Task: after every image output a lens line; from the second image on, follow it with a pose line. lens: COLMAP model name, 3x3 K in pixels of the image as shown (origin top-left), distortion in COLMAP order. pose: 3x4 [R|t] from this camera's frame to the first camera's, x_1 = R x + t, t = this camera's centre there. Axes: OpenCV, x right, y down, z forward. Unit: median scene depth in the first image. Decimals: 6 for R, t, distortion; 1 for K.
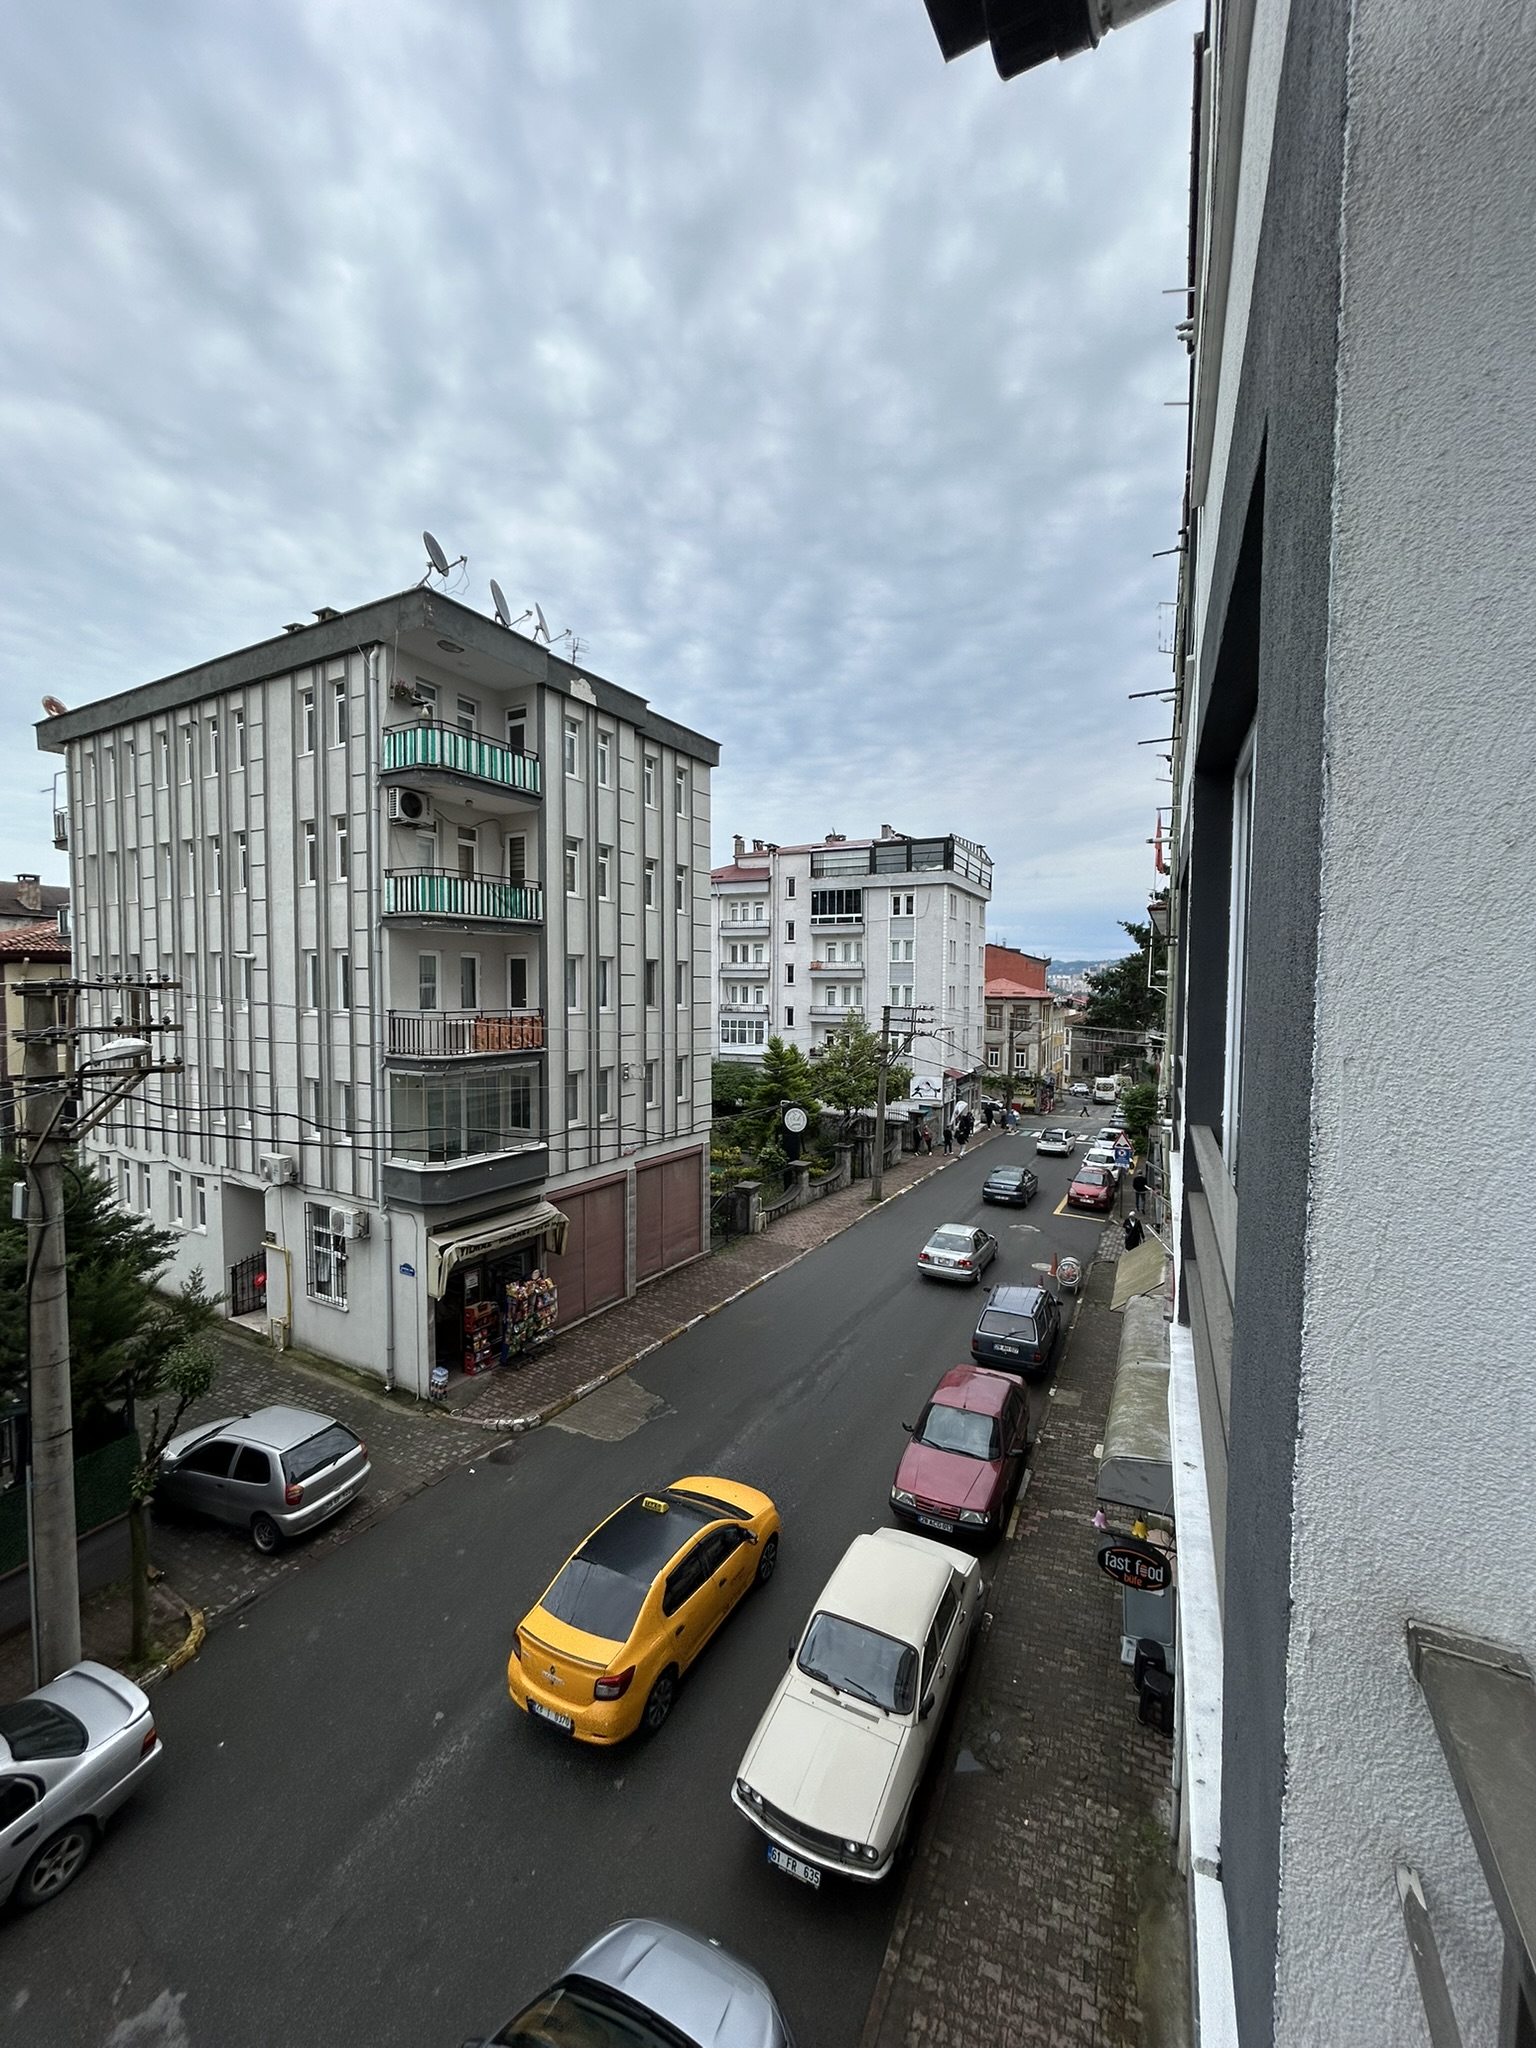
lens RADIAL K [[822.1, 0, 768.8], [0, 822.1, 1024.6], [0, 0, 1]] dist [-0.002119, 0.000895]
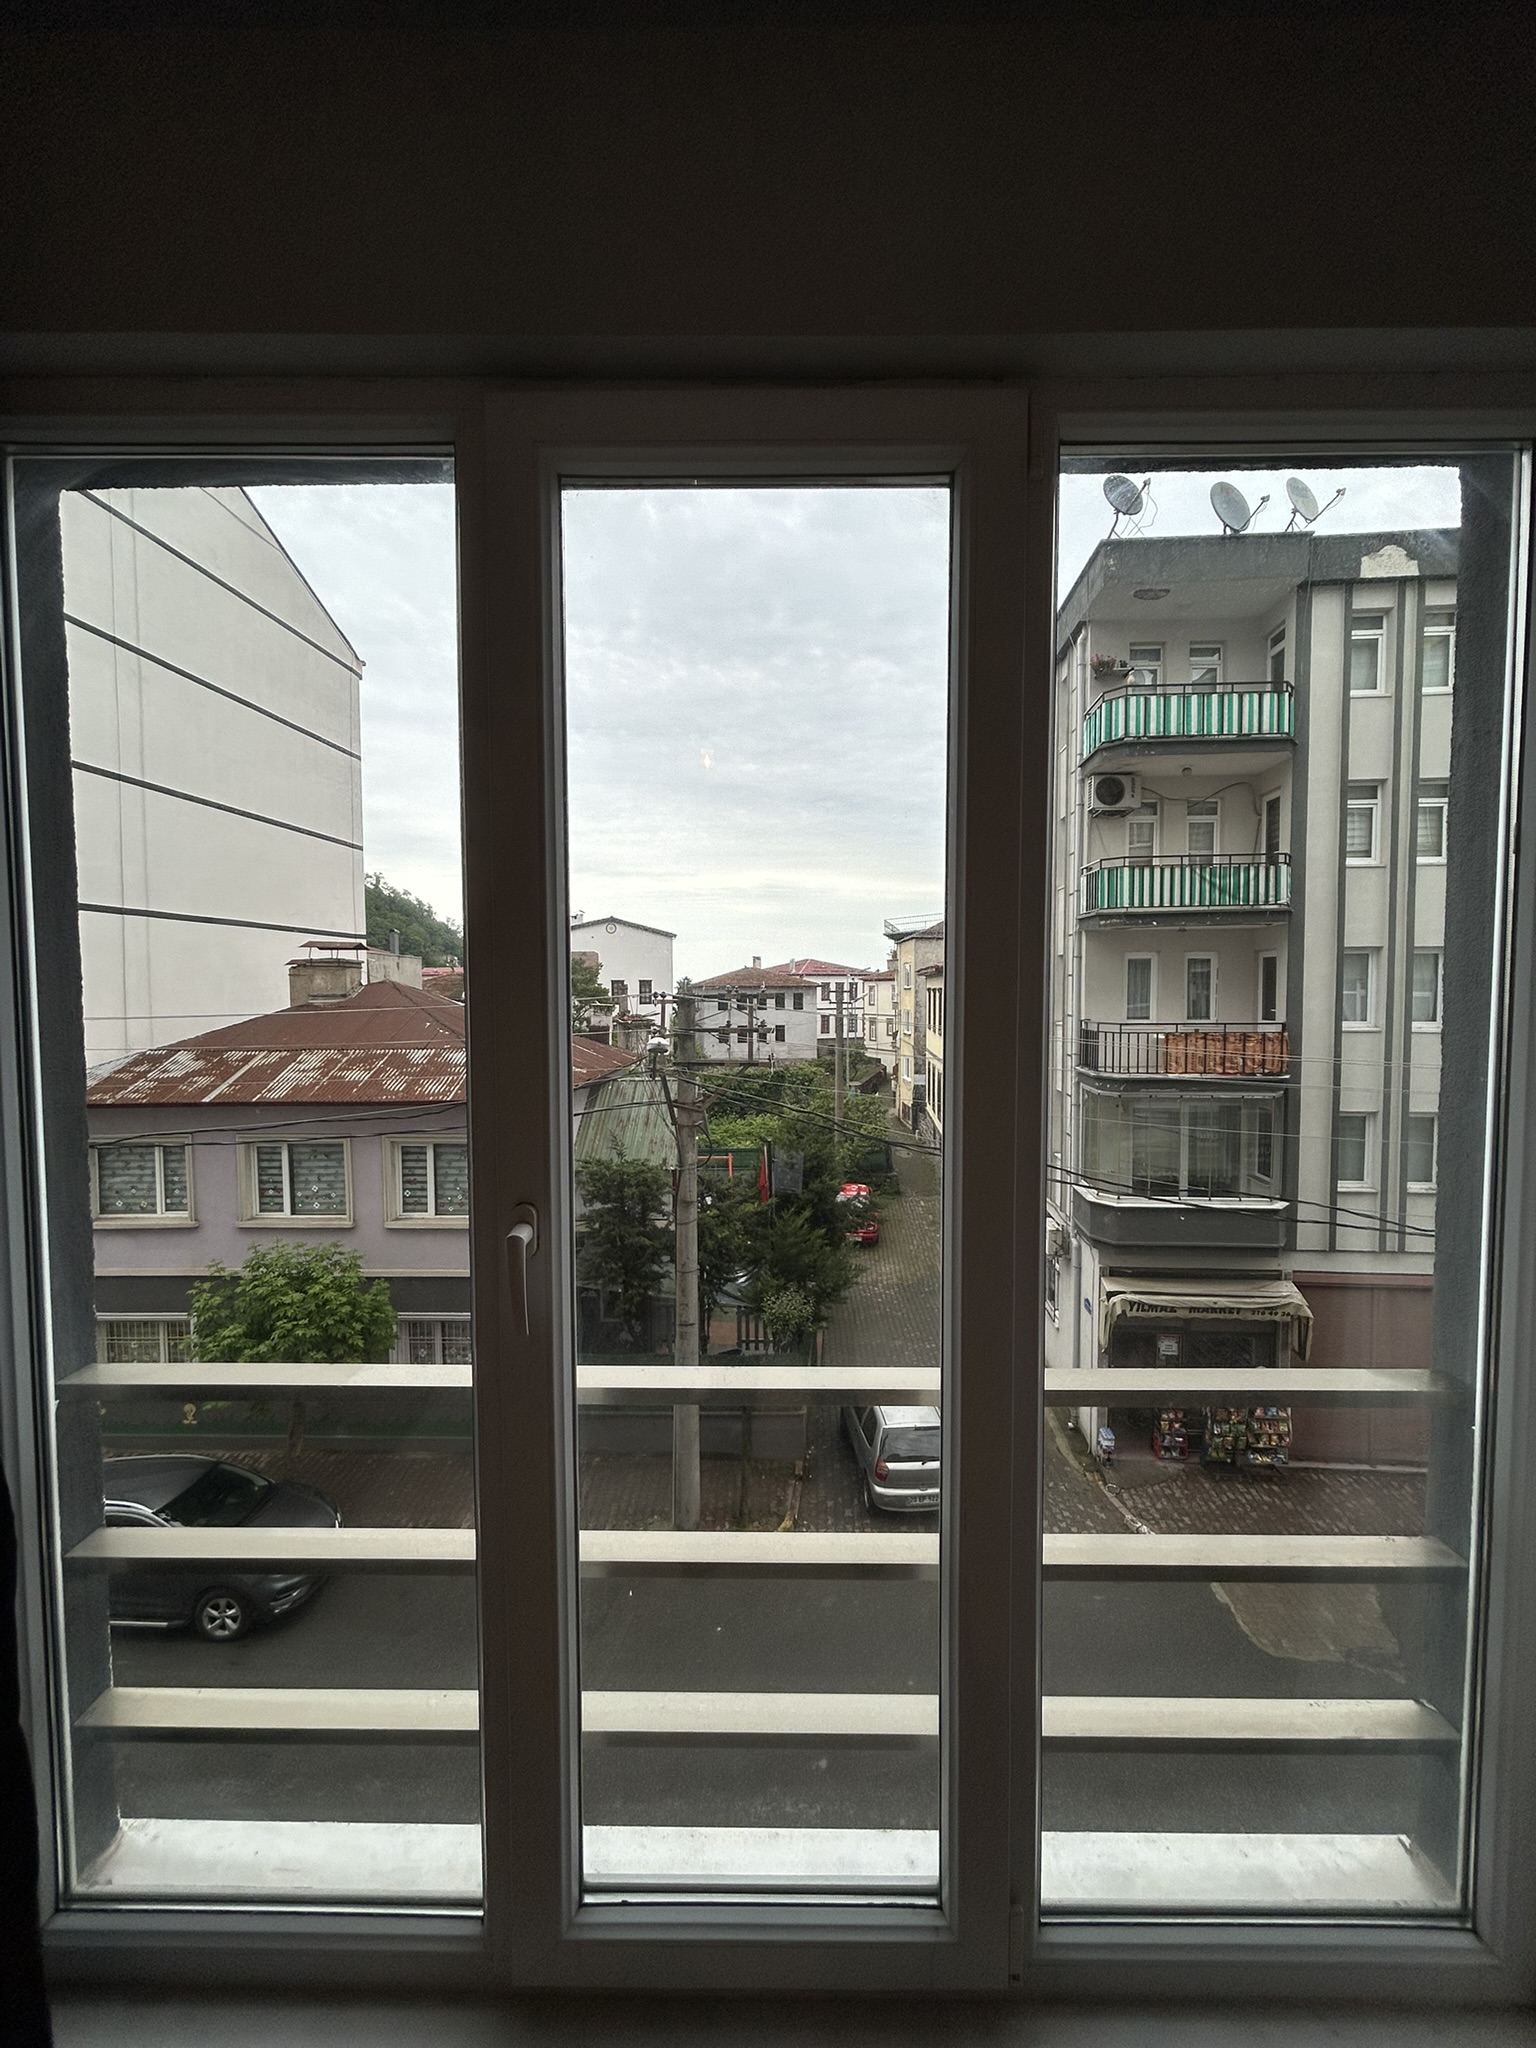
lens RADIAL K [[822.1, 0, 768.8], [0, 822.1, 1024.6], [0, 0, 1]] dist [-0.002119, 0.000895]
pose [[0.418238, 0.031324, -0.907797, 0.223890], [-0.035830, 0.999196, 0.017971, -0.015385], [0.907630, 0.025010, 0.419025, 0.287609]]
